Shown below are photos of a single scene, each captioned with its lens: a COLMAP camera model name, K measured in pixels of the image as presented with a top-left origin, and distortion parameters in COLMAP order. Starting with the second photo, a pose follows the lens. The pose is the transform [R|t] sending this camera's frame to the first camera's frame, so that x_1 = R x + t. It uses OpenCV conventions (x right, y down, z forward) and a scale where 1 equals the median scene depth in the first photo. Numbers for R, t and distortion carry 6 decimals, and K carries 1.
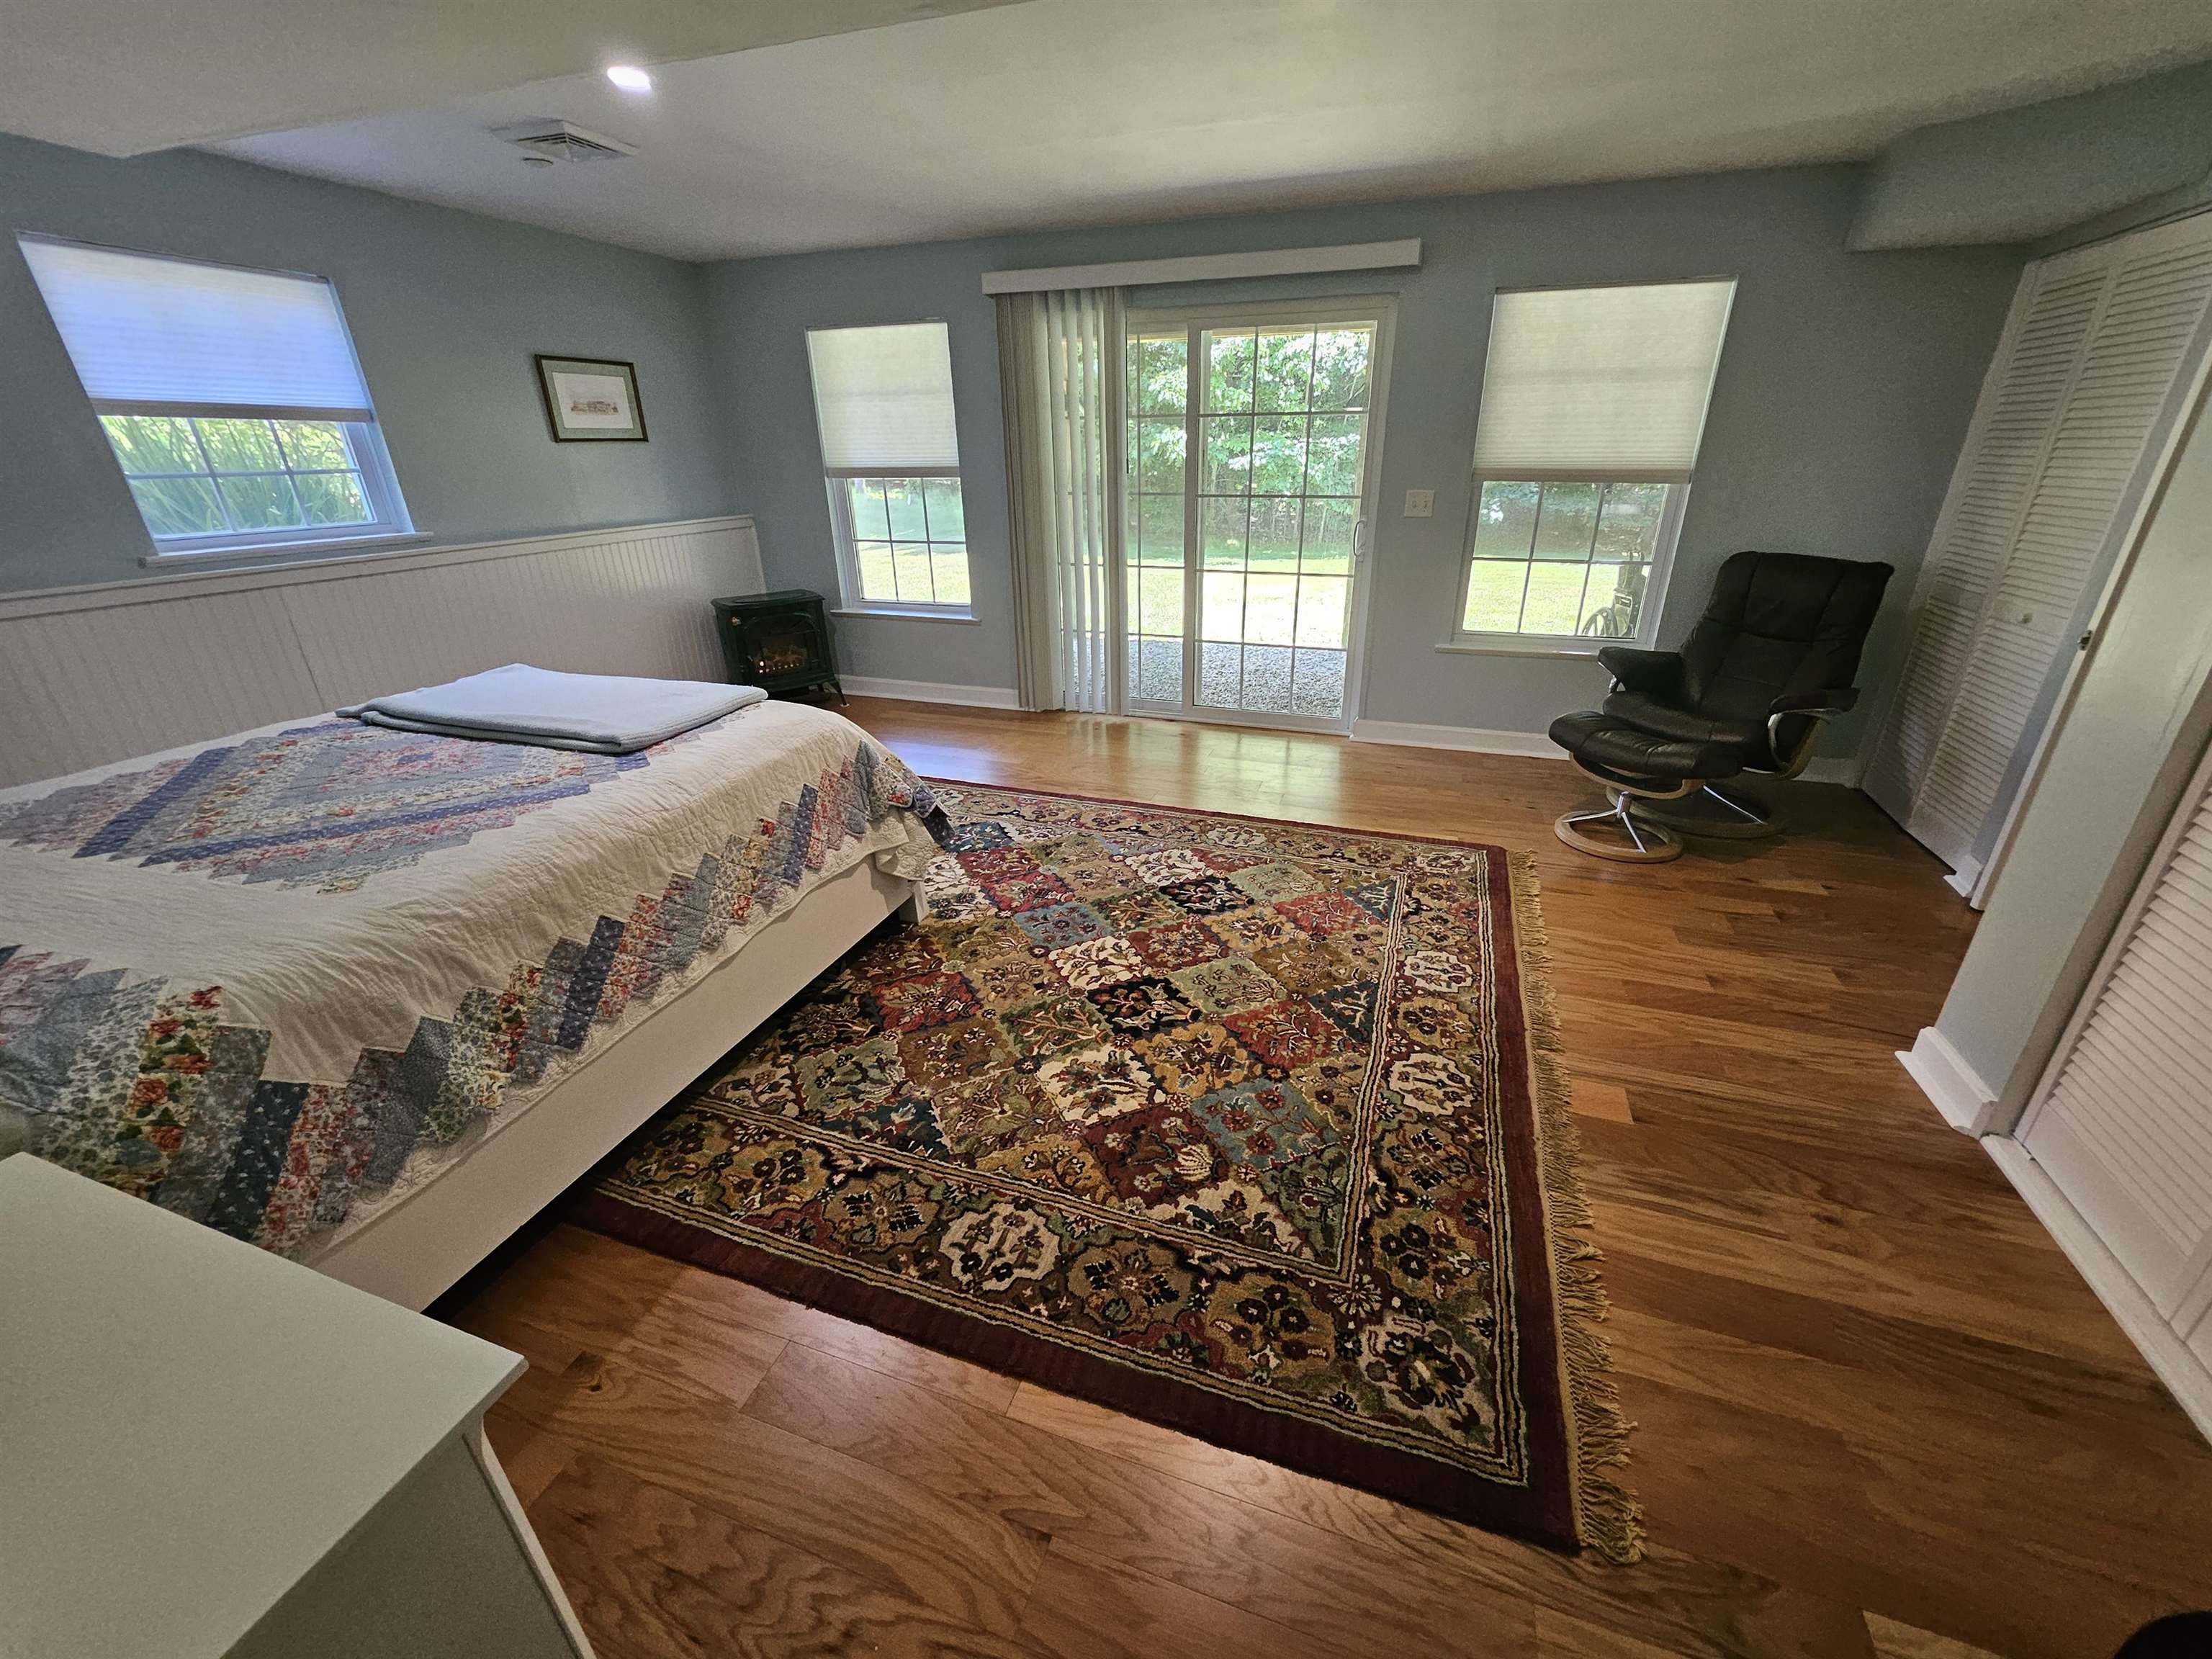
lens RADIAL K [[870.5, 0, 1128.4], [0, 870.5, 830.3], [0, 0, 1]] dist [-0.006727, 0.002330]
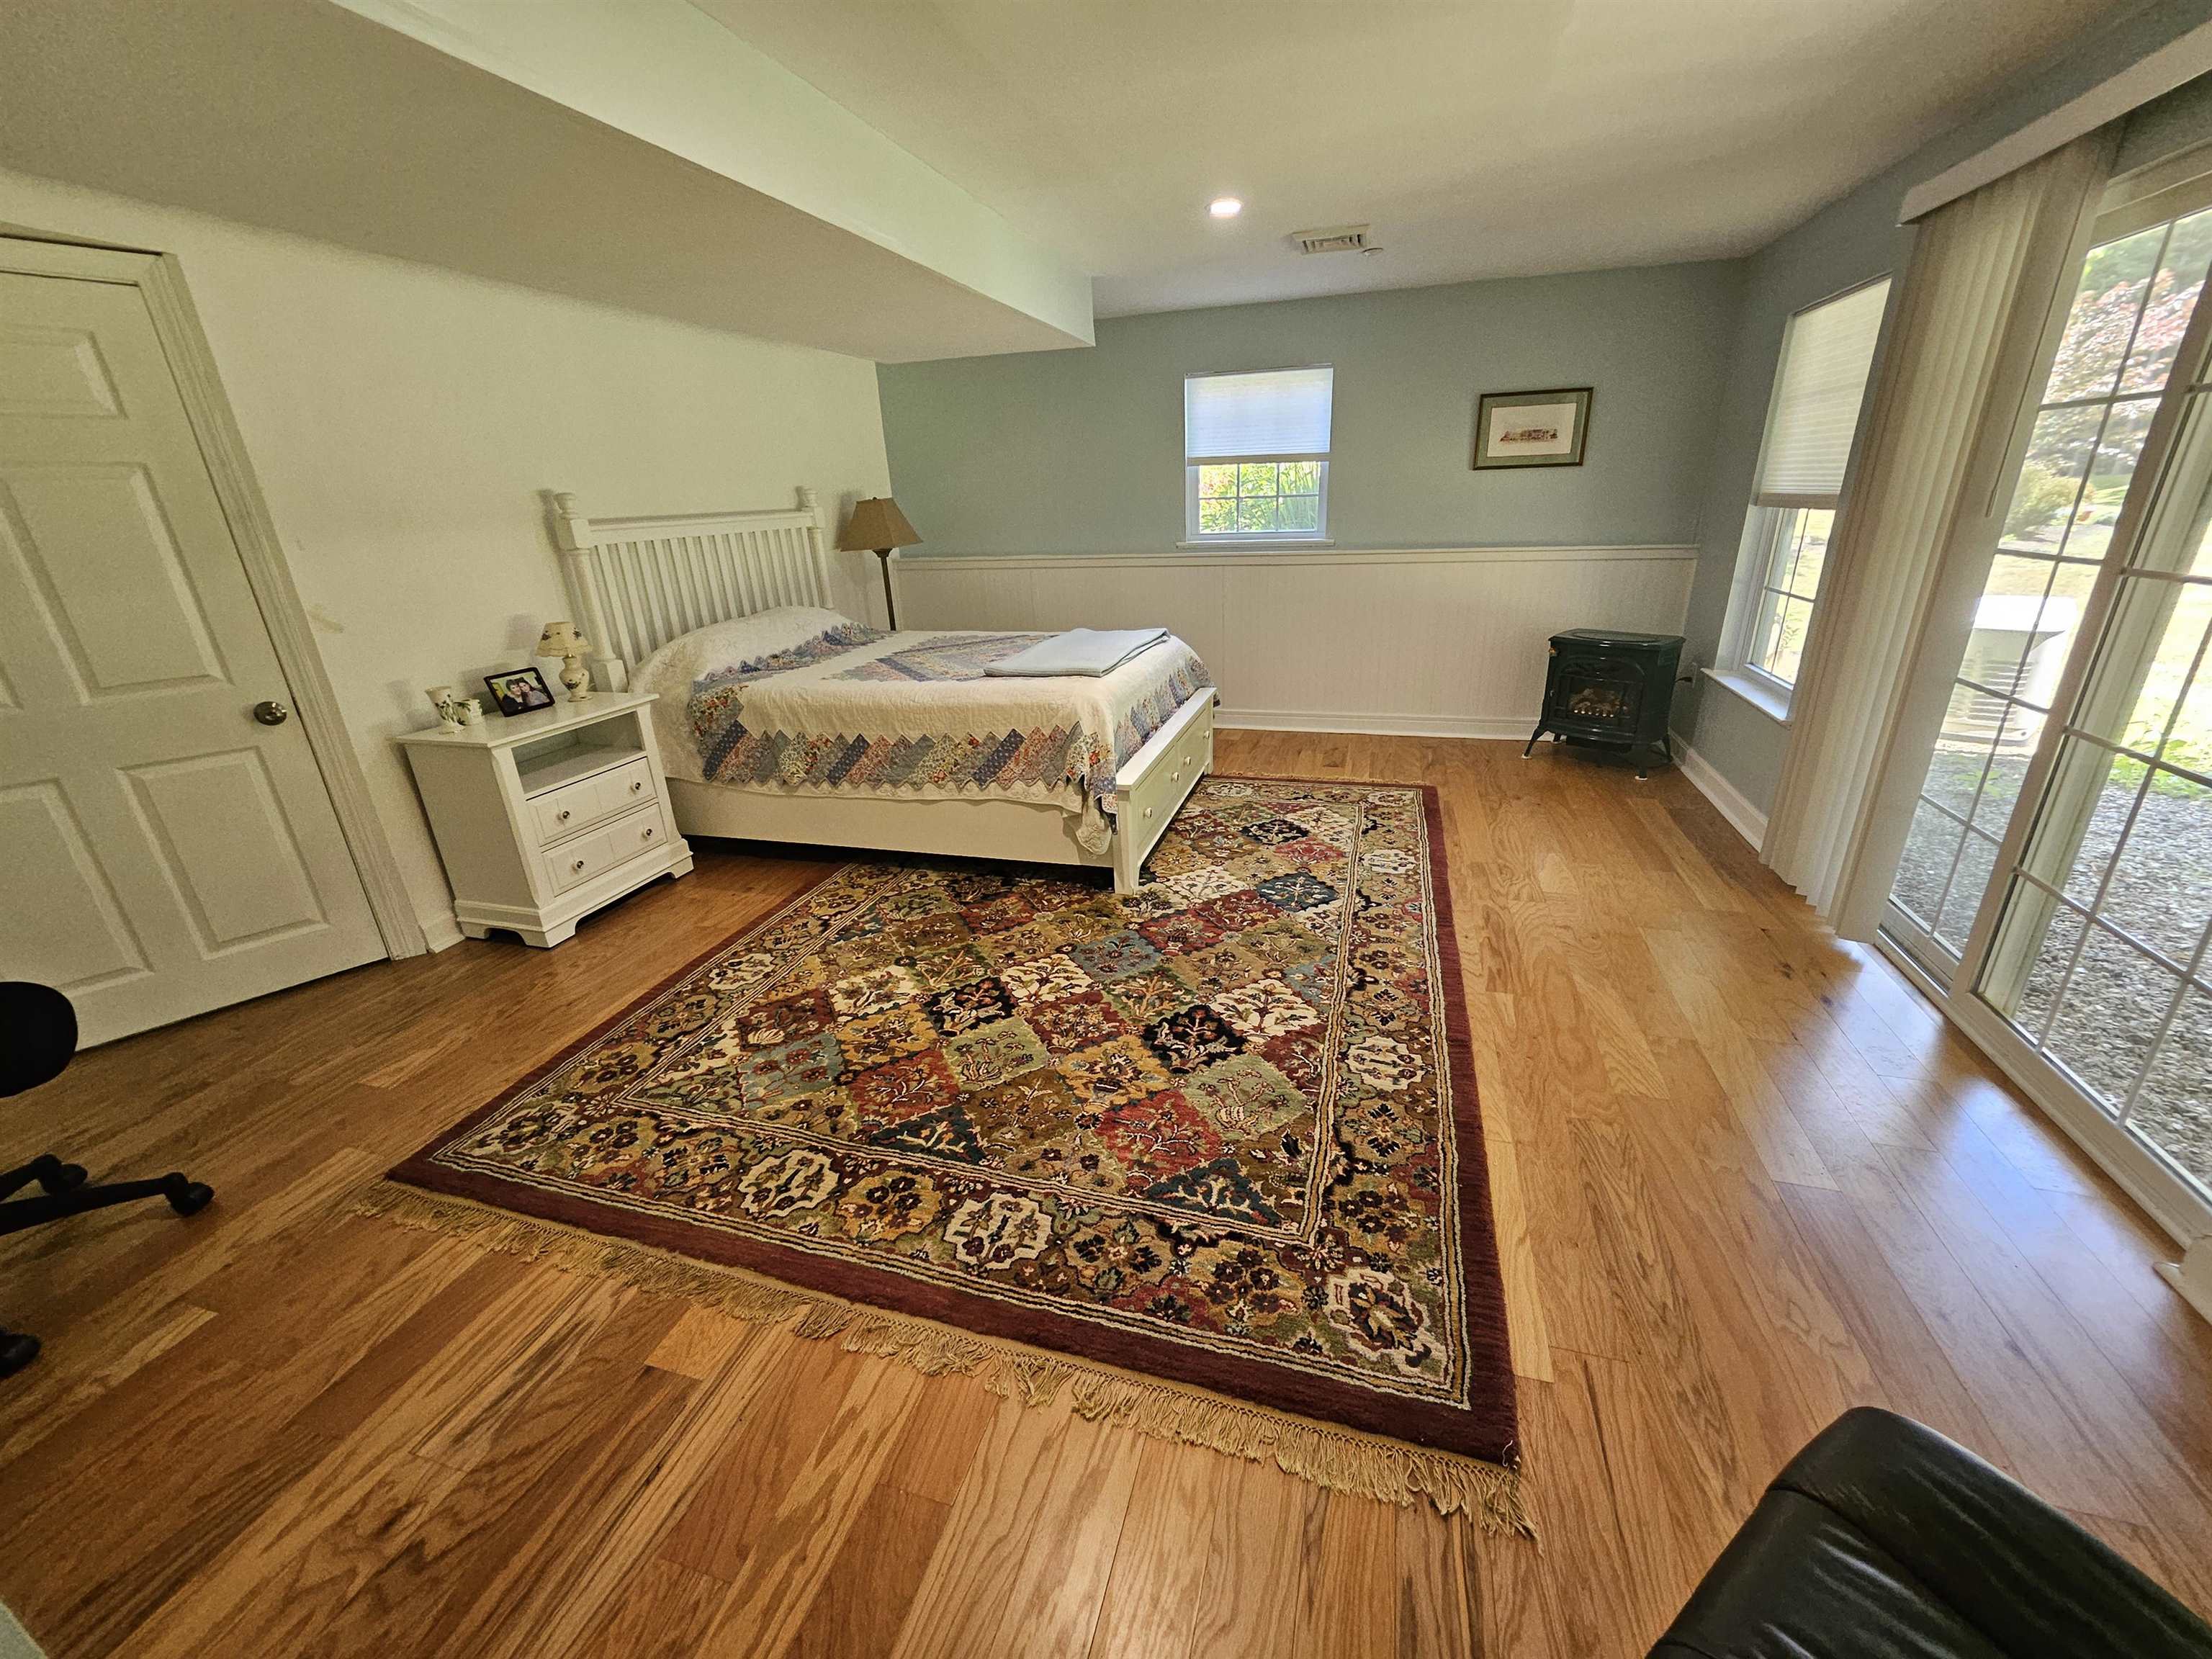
lens RADIAL K [[870.5, 0, 1126.3], [0, 870.5, 831.6], [0, 0, 1]] dist [-0.006727, 0.002330]
pose [[0.047930, 0.372339, -0.926858, 0.983076], [-0.372577, 0.867620, 0.329275, -0.430590], [0.926762, 0.329544, 0.180311, 0.942351]]
